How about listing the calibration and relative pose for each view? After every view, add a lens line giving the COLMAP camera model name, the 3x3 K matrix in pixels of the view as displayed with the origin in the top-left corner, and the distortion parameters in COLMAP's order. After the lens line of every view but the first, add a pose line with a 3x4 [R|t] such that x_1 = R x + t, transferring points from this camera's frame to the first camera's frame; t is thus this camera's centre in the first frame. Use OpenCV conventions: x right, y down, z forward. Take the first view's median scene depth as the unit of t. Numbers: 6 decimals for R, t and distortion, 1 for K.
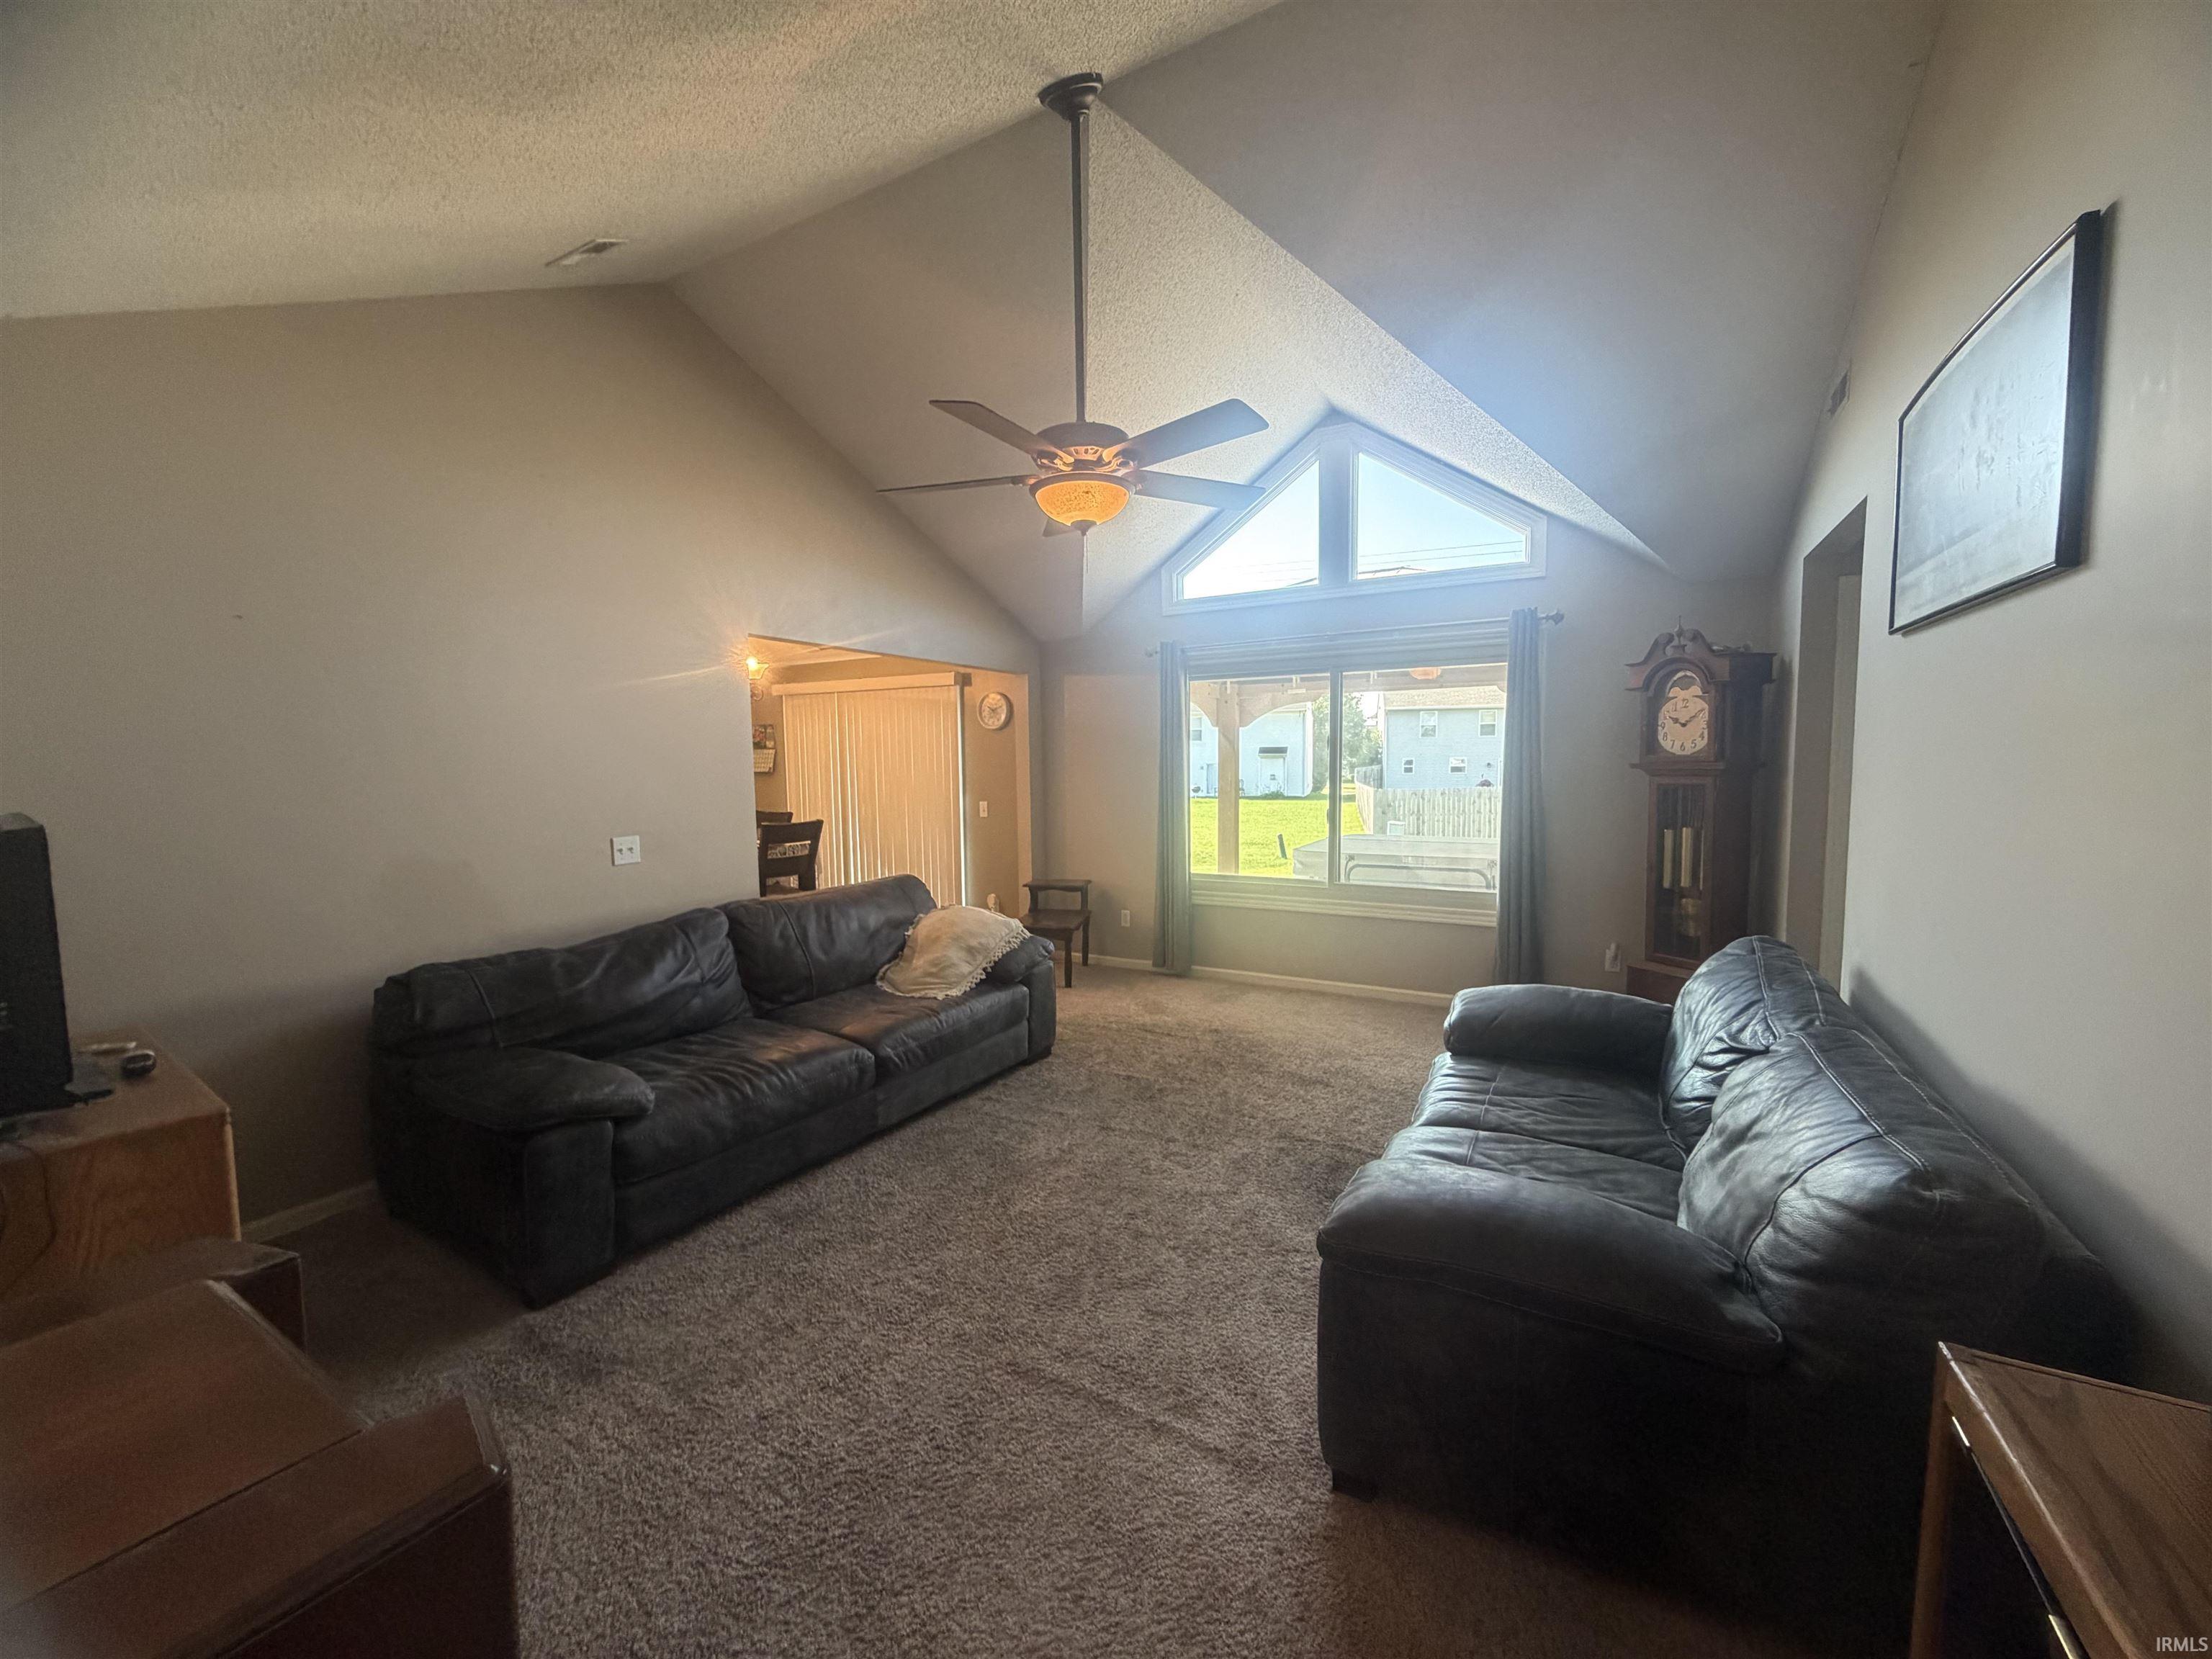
lens RADIAL K [[877.8, 0, 1096.7], [0, 877.8, 832.9], [0, 0, 1]] dist [-0.000440, -0.000202]
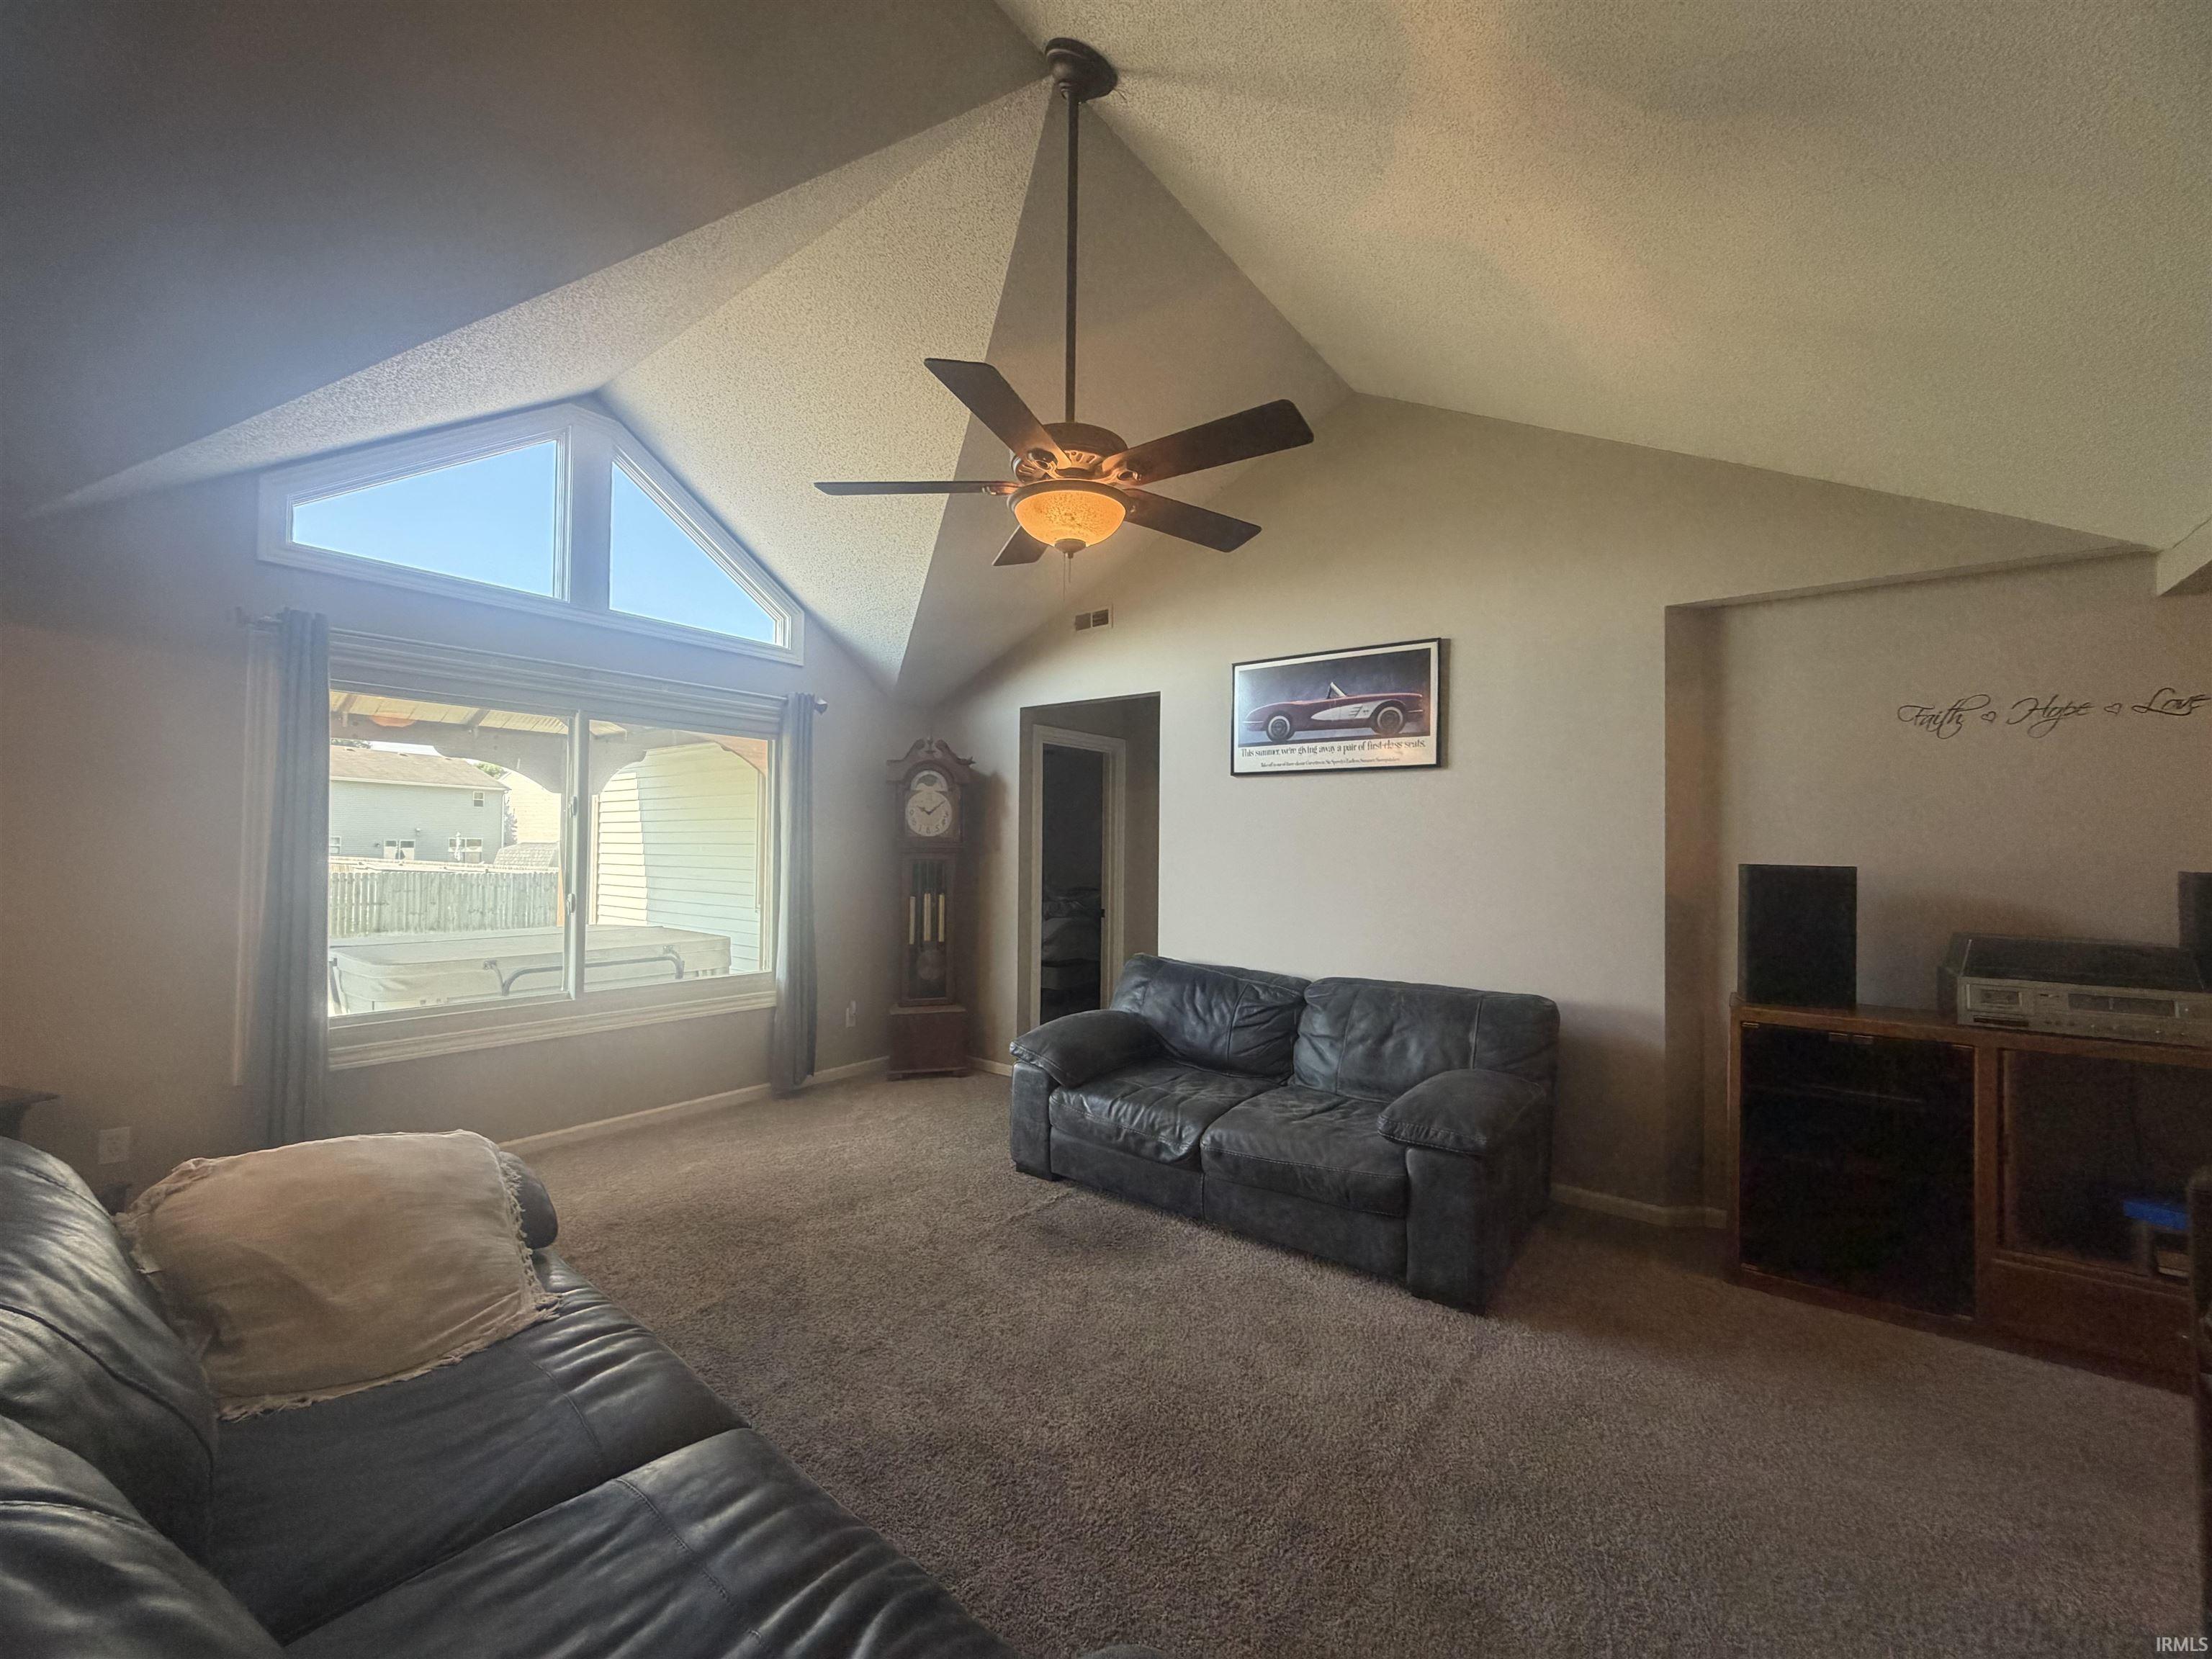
lens RADIAL K [[885.7, 0, 1095.9], [0, 885.7, 830.1], [0, 0, 1]] dist [0.000226, 0.000202]
pose [[0.135582, 0.034906, 0.990151, -0.872993], [0.067615, 0.996723, -0.044397, -0.038152], [-0.988456, 0.072969, 0.132777, 0.905601]]
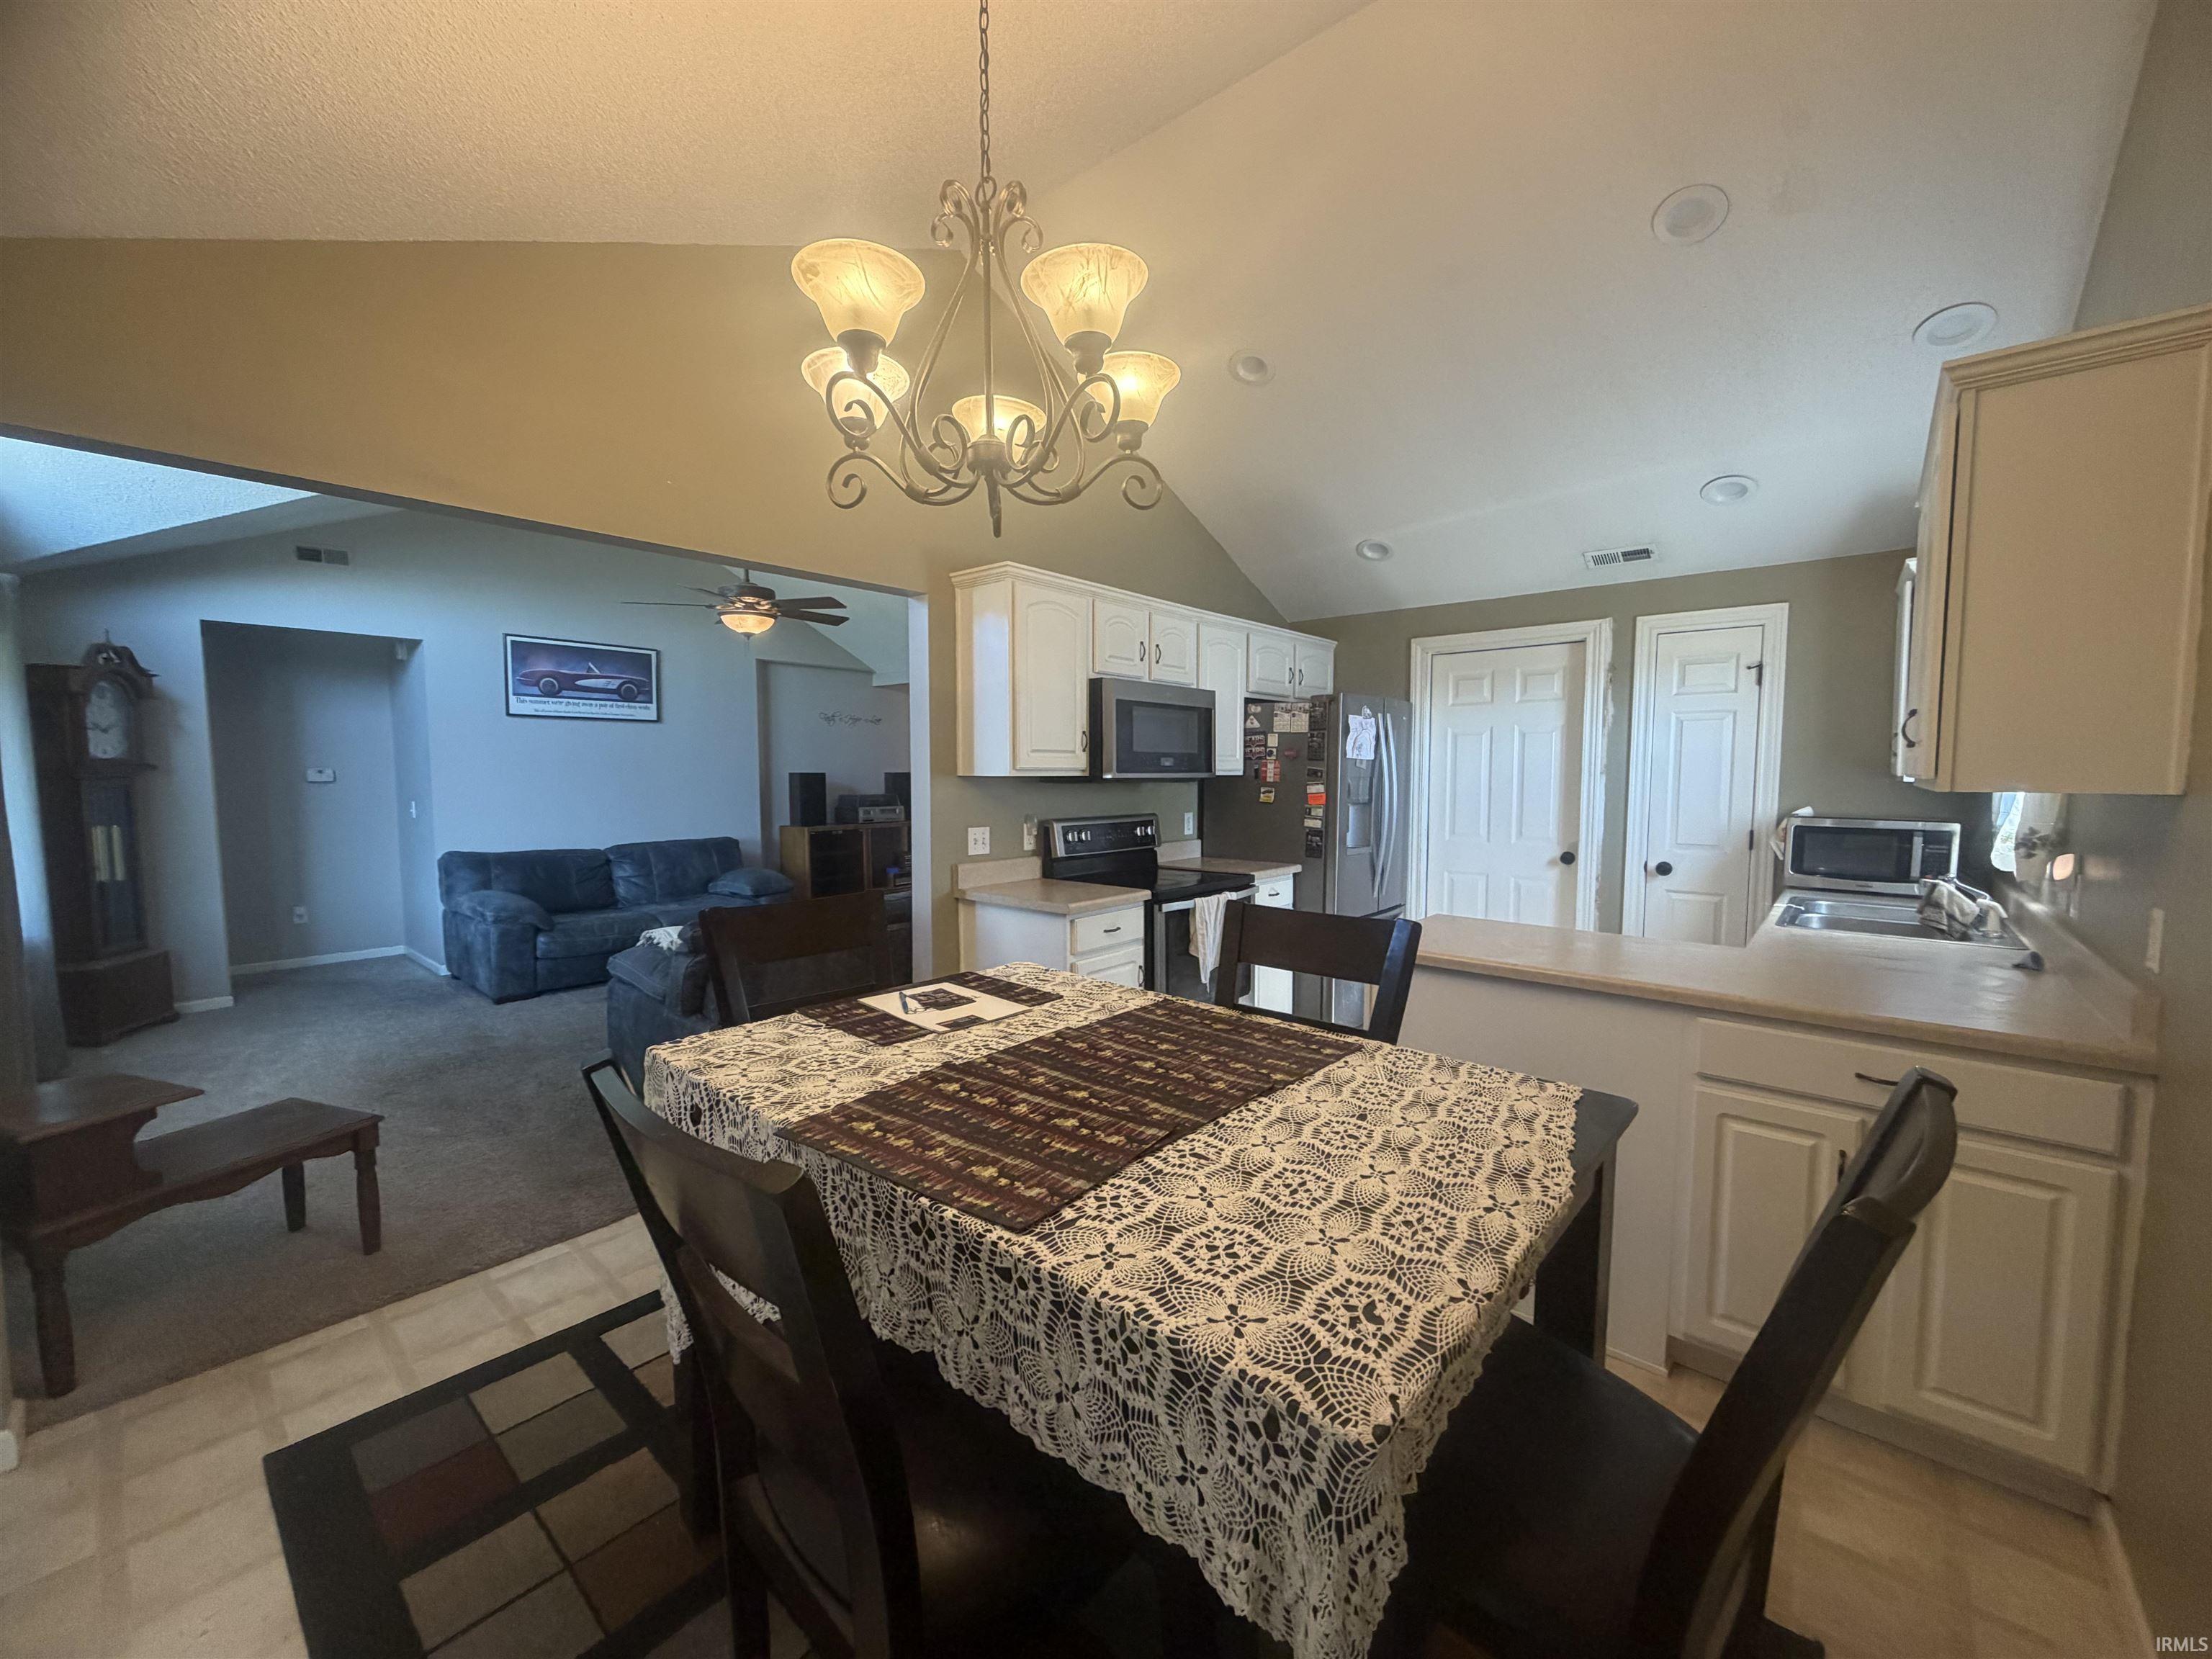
lens RADIAL K [[878.6, 0, 1102.3], [0, 878.6, 832.6], [0, 0, 1]] dist [-0.000030, 0.000148]
pose [[-0.981664, -0.001758, 0.190611, -1.147609], [0.027578, 0.988128, 0.151140, -0.197399], [-0.188613, 0.153626, -0.969961, 2.818280]]
